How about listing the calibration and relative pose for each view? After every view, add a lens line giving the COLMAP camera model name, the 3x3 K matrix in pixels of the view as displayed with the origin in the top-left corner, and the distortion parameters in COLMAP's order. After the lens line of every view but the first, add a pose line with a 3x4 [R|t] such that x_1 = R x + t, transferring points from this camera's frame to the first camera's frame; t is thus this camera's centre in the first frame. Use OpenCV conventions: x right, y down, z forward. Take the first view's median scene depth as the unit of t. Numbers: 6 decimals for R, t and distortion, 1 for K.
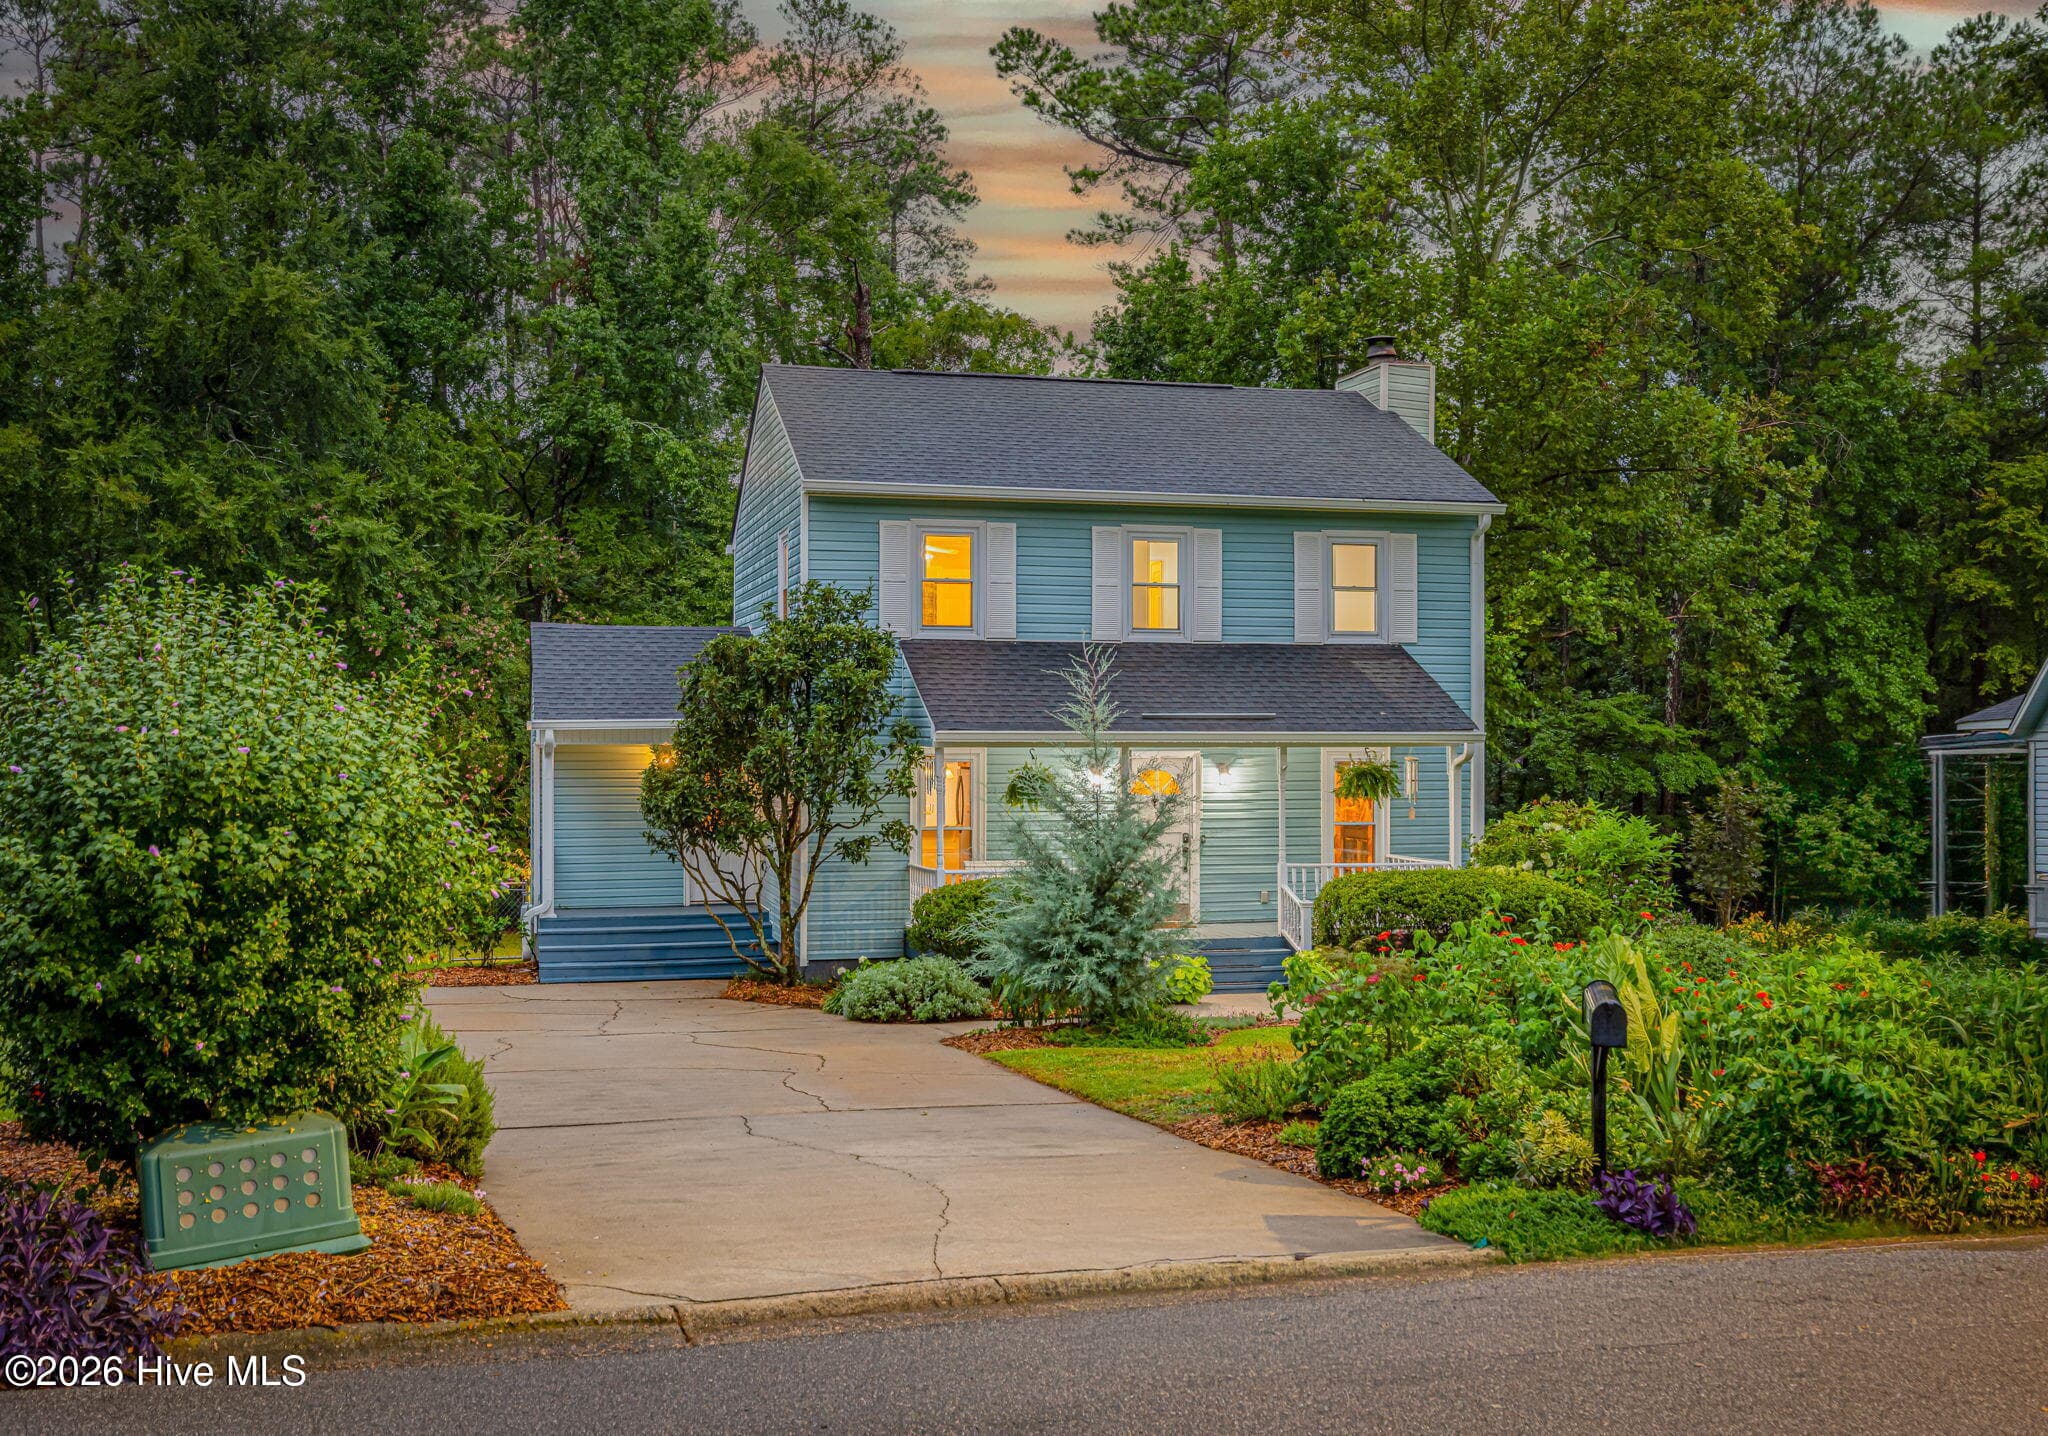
lens RADIAL K [[2105.6, 0, 998.5], [0, 2105.6, 718.1], [0, 0, 1]] dist [-0.010226, 0.000000]
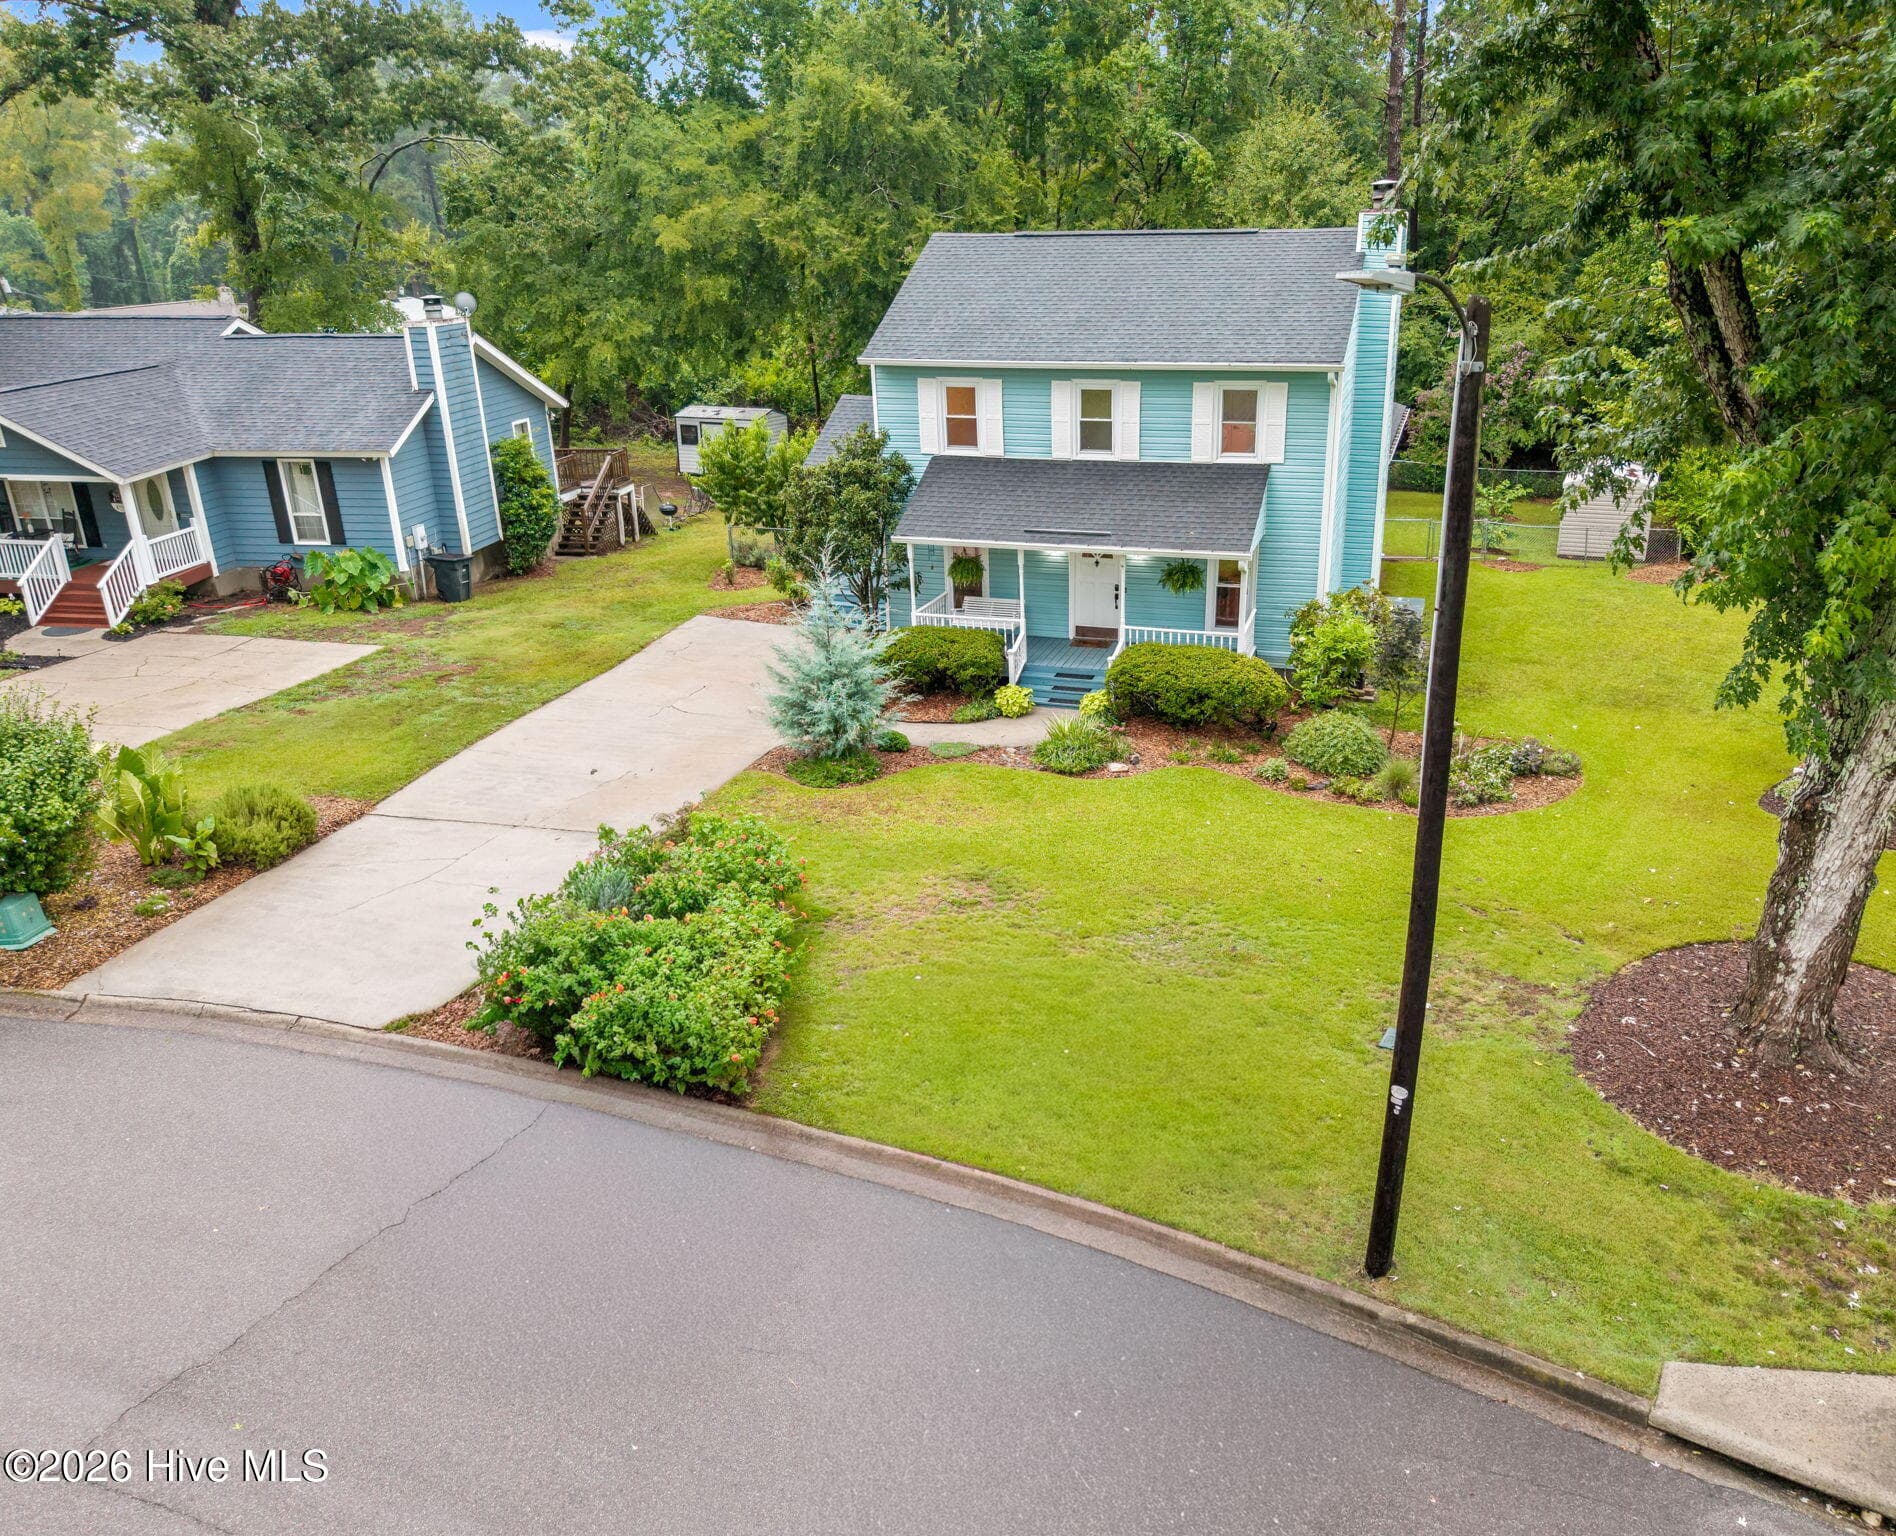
lens RADIAL K [[1424.0, 0, 996.9], [0, 1424.0, 762.7], [0, 0, 1]] dist [0.018103, -0.015259]
pose [[0.847157, 0.175005, -0.501695, 0.289915], [0.028405, 0.927937, 0.371653, -0.110885], [0.530583, -0.329099, 0.781138, 0.046619]]
